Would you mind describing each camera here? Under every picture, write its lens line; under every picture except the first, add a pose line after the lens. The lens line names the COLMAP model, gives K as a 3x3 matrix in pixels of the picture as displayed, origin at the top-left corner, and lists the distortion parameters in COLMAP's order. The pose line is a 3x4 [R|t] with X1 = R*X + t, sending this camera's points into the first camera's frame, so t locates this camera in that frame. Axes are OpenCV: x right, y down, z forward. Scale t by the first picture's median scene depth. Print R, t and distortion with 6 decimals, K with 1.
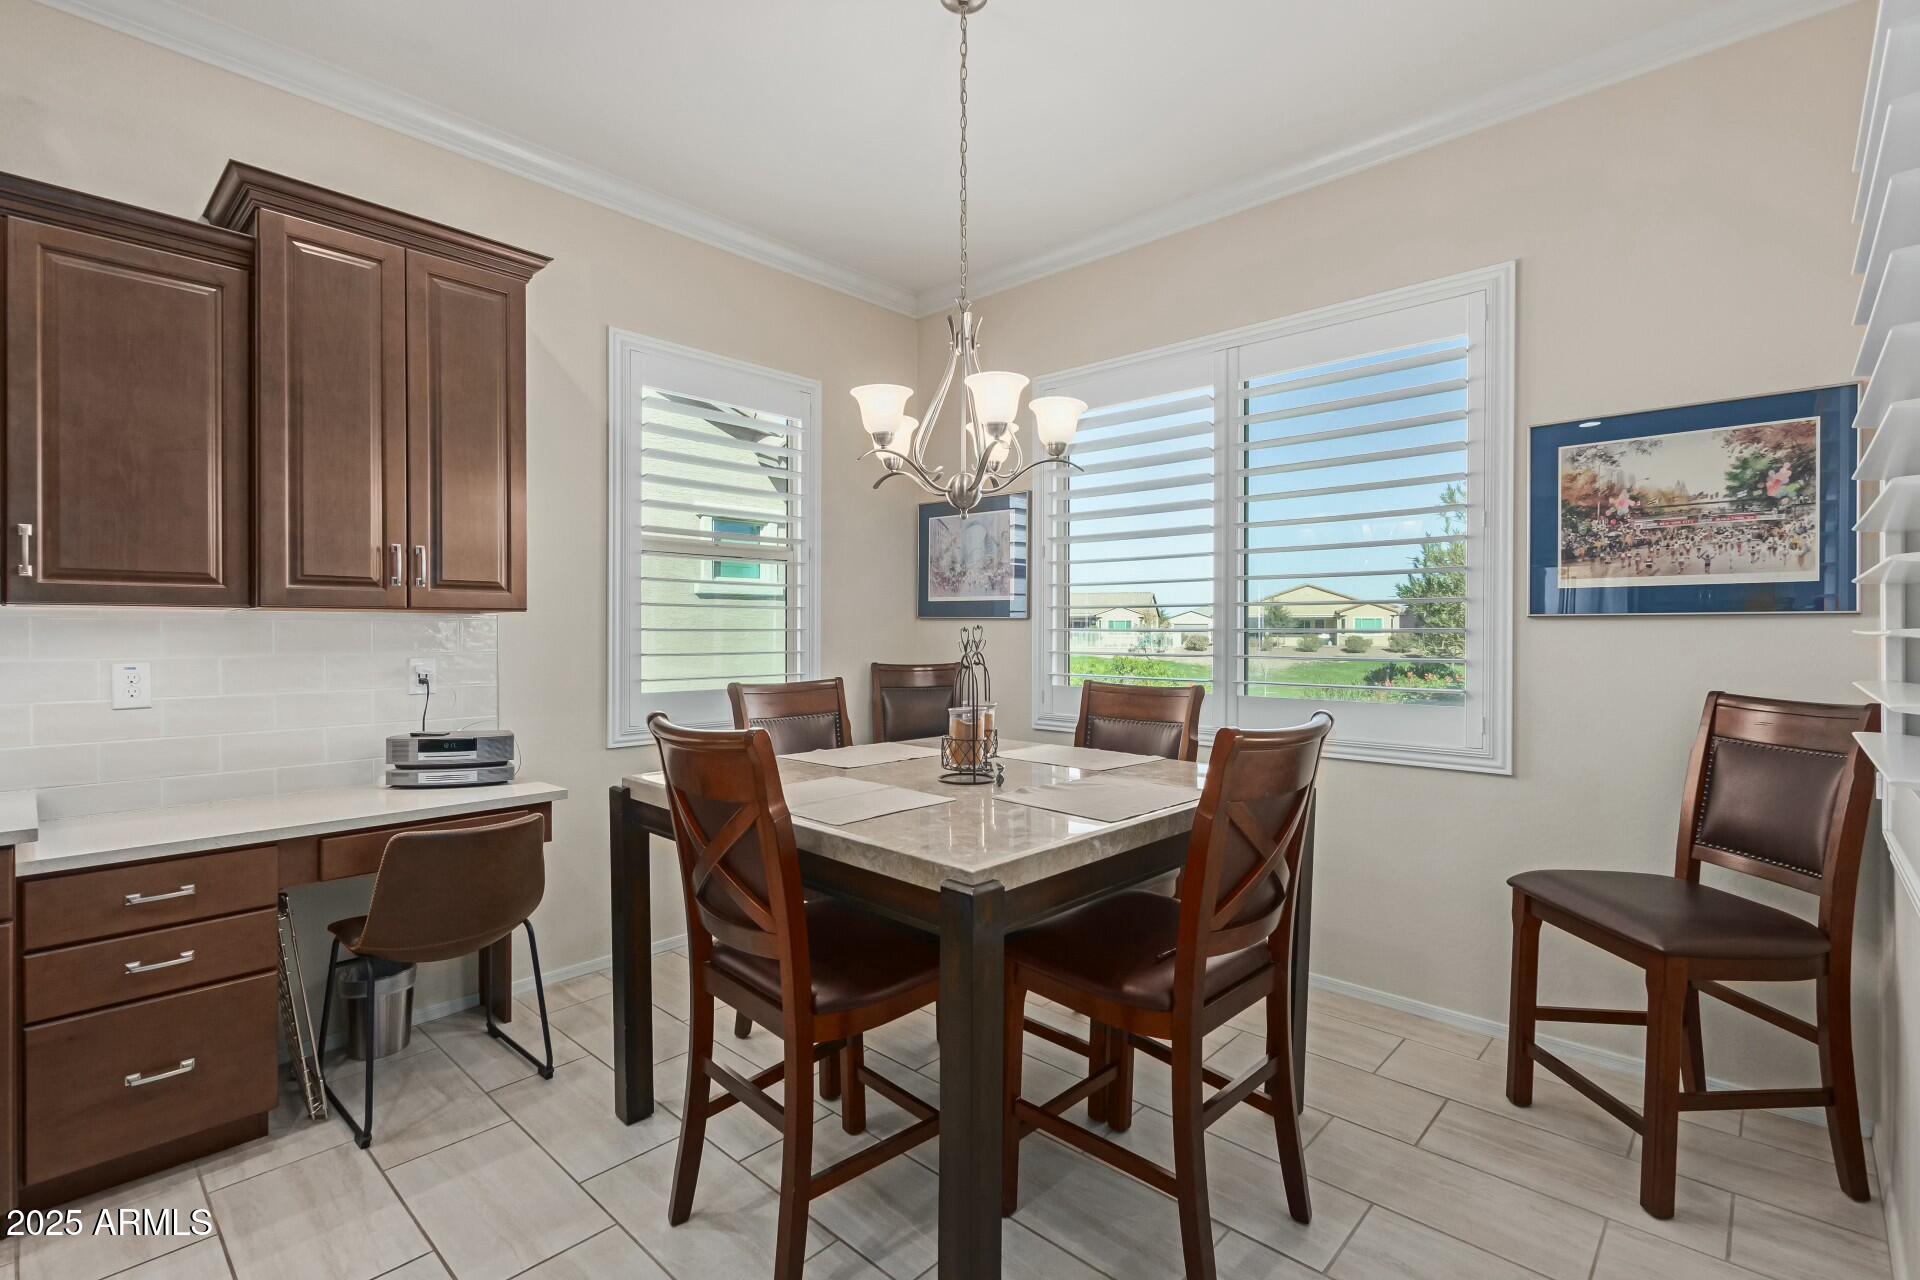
lens RADIAL K [[875.3, 0, 951.6], [0, 875.3, 635.8], [0, 0, 1]] dist [0.008689, -0.004178]
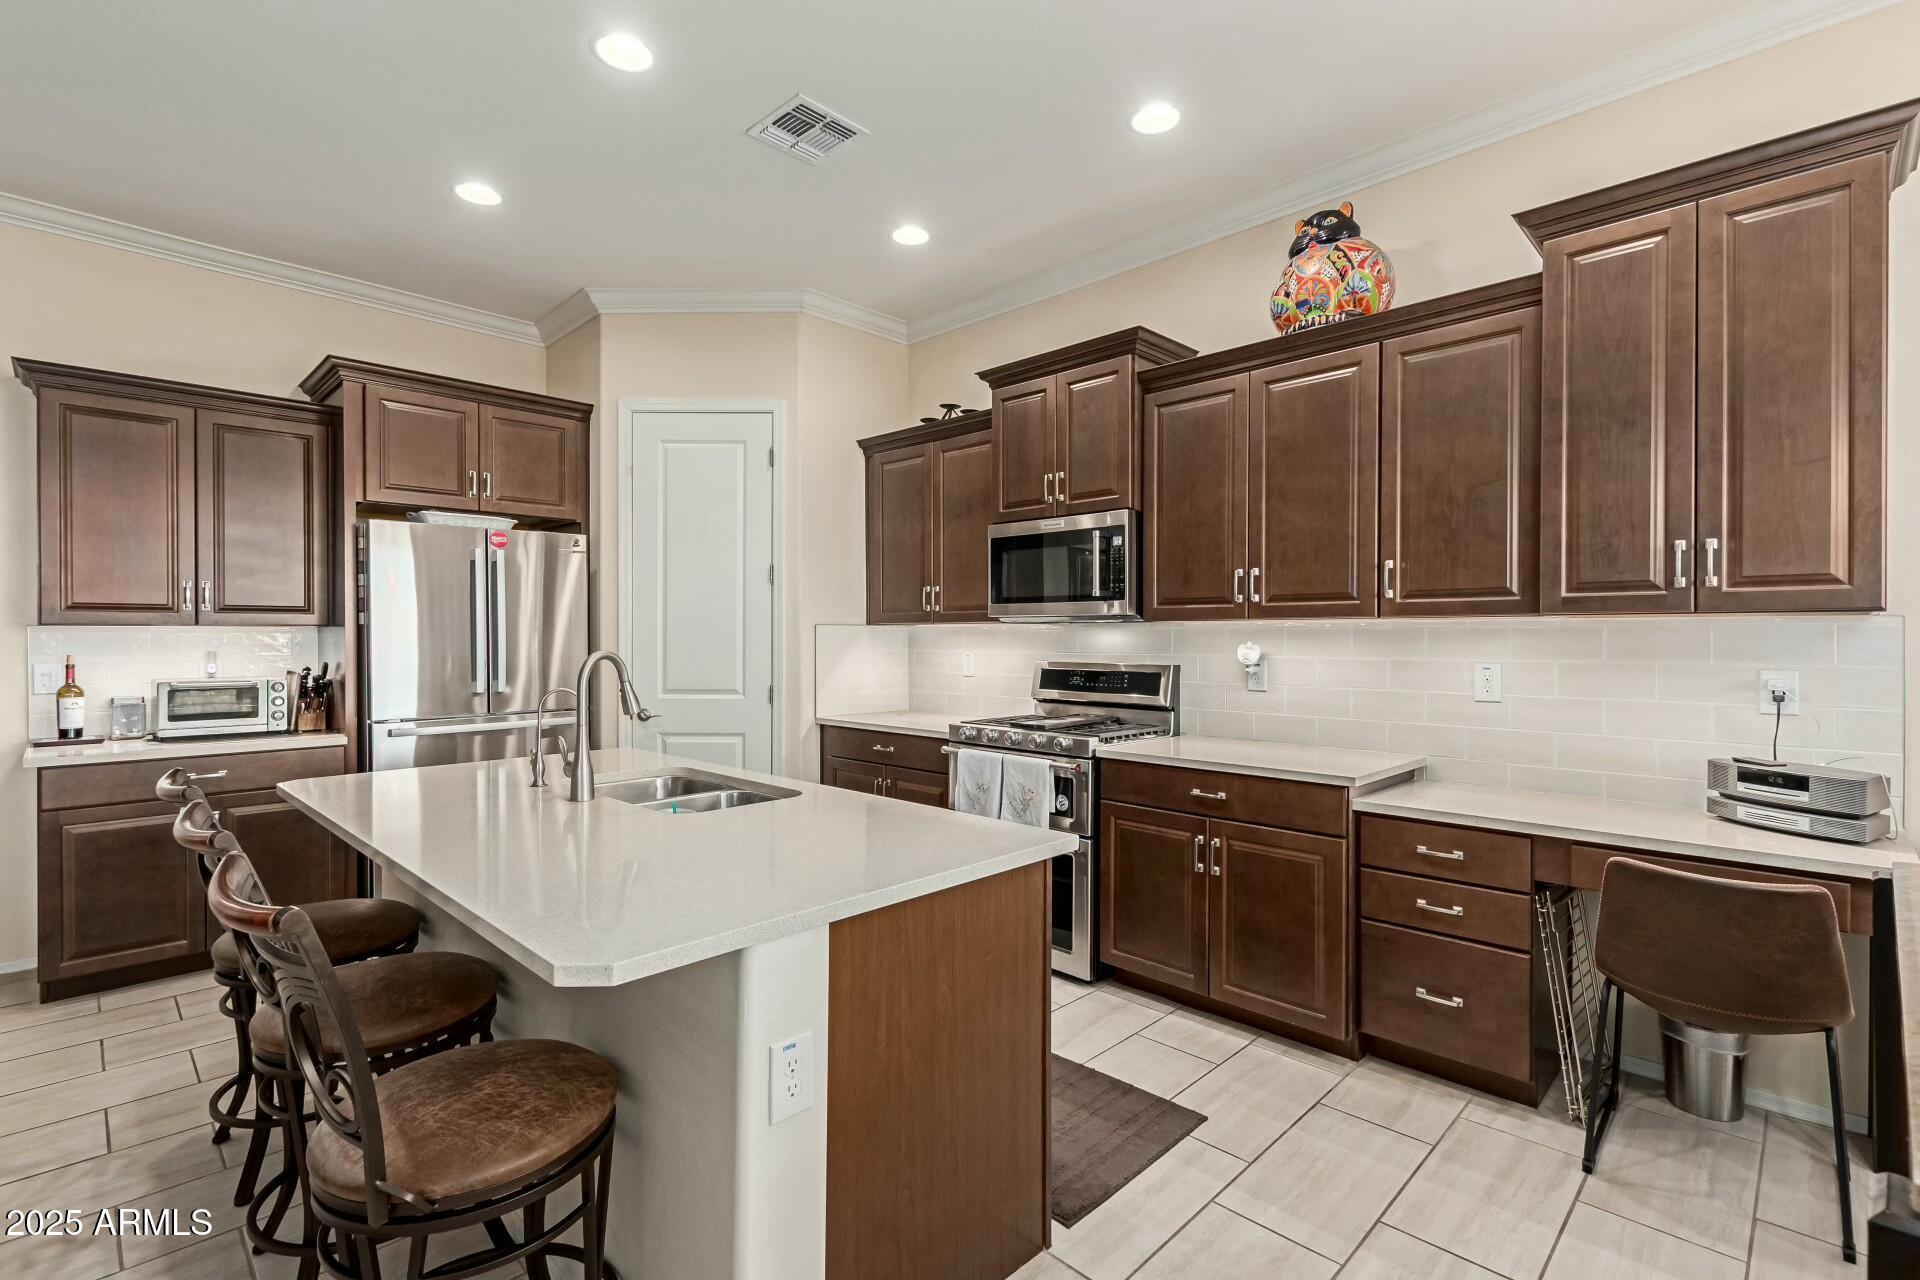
lens RADIAL K [[875.3, 0, 970.8], [0, 875.3, 640.7], [0, 0, 1]] dist [0.008689, -0.004178]
pose [[-0.016094, 0.005403, -0.999856, 0.269755], [-0.005306, 0.999971, 0.005489, -0.003662], [0.999856, 0.005394, -0.016065, 0.293090]]
